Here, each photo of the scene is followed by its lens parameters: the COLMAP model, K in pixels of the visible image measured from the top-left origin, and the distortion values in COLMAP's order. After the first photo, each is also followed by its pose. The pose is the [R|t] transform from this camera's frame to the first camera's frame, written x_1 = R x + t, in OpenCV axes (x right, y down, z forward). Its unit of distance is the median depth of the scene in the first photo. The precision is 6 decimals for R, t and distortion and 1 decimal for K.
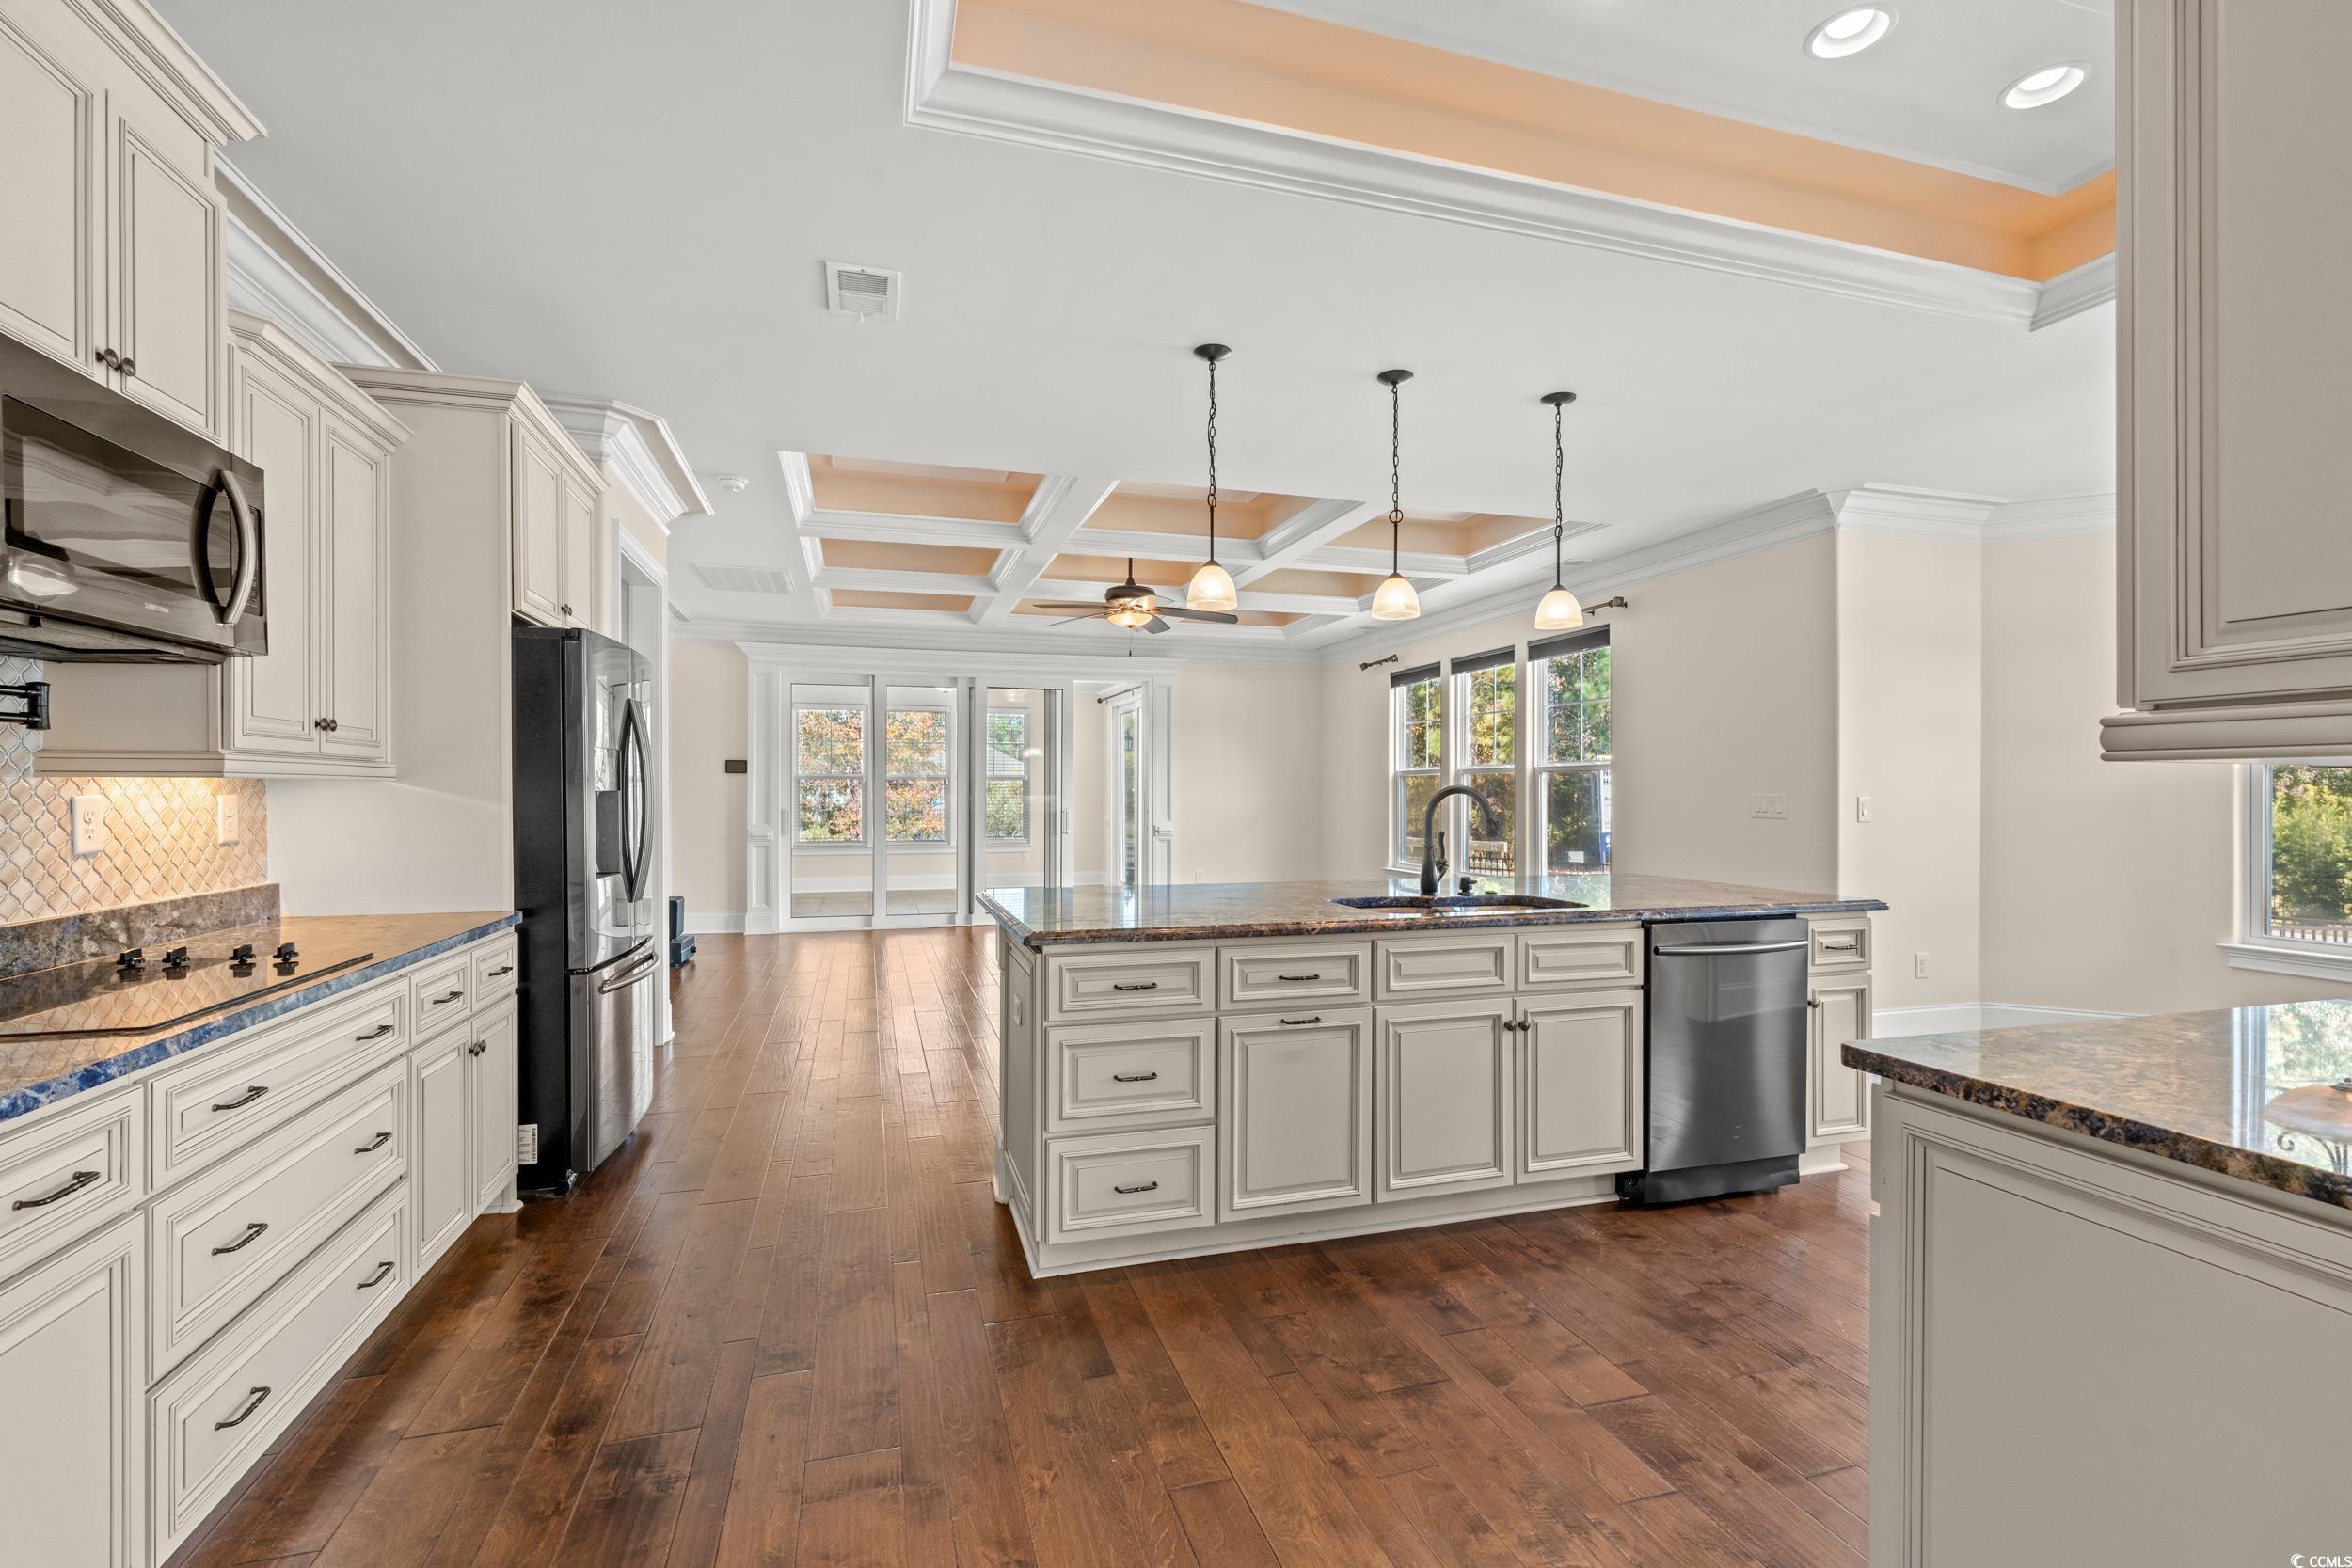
lens RADIAL K [[1047.9, 0, 1162.9], [0, 1047.9, 788.6], [0, 0, 1]] dist [-0.002276, -0.000346]
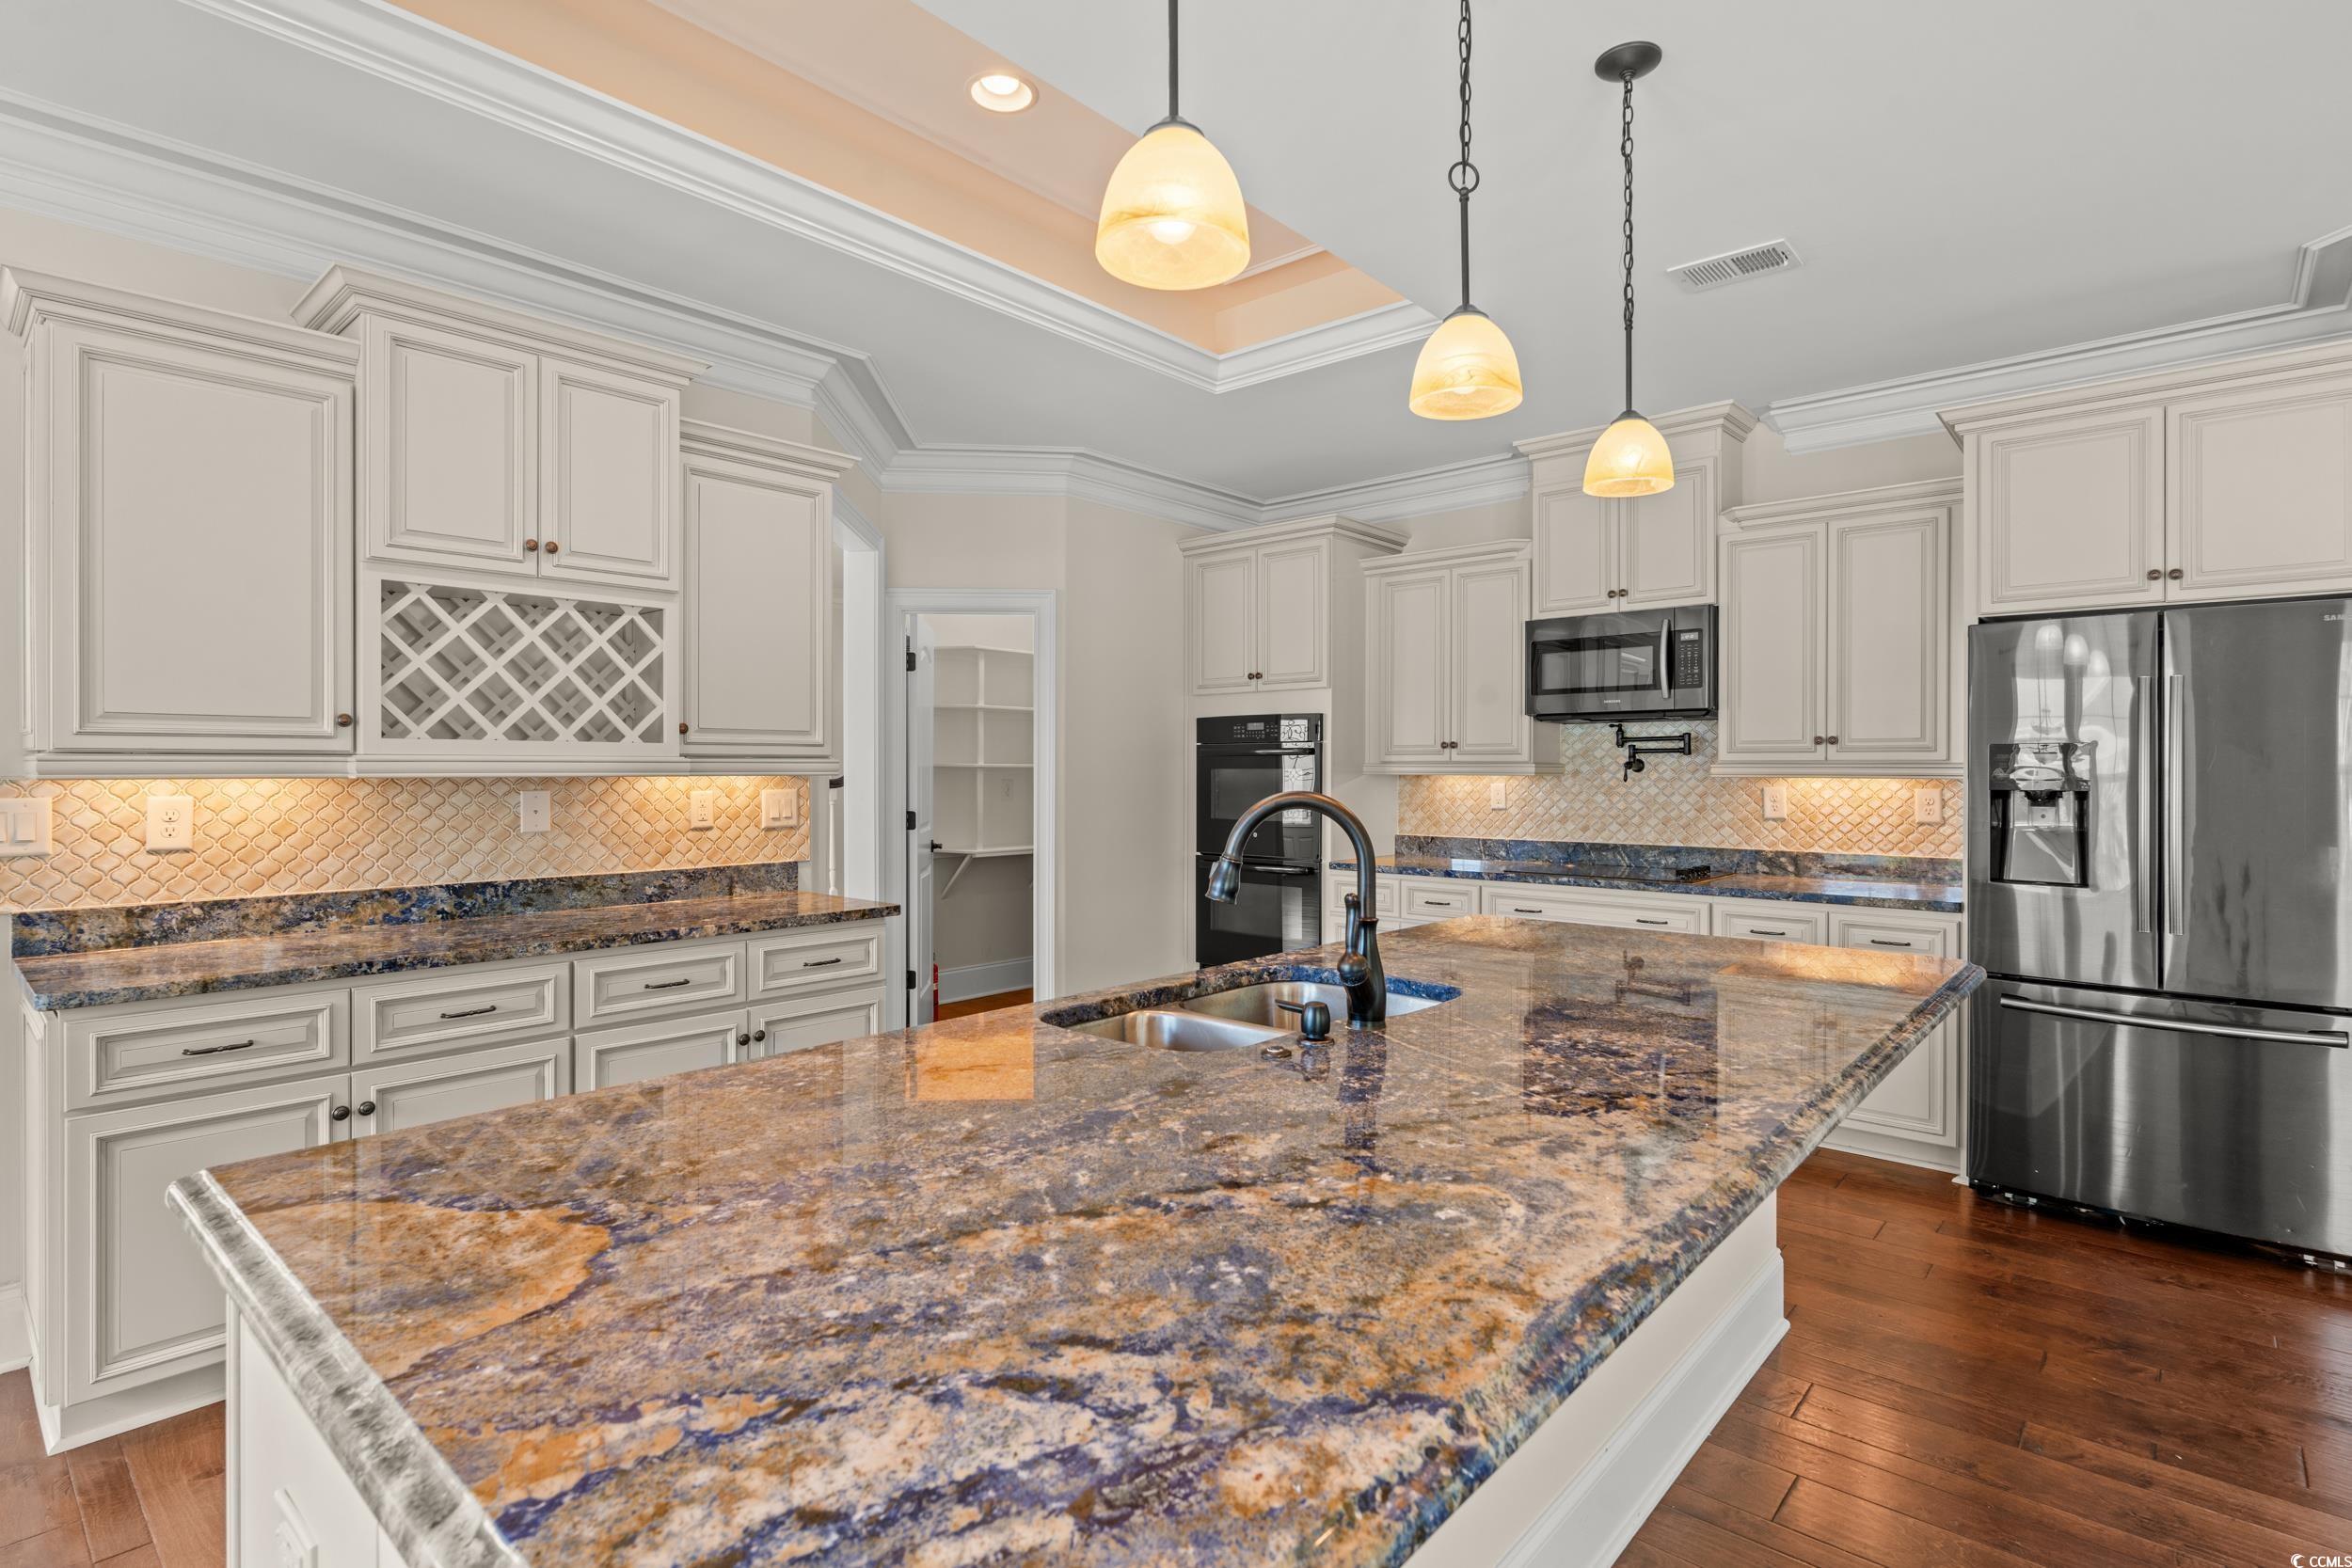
lens RADIAL K [[1218.4, 0, 1176.0], [0, 1218.4, 784.0], [0, 0, 1]] dist [0.002459, 0.000510]
pose [[-0.863944, 0.006071, -0.503551, 0.300161], [-0.000513, 0.999916, 0.012935, -0.008024], [0.503587, 0.011433, -0.863869, 0.729575]]
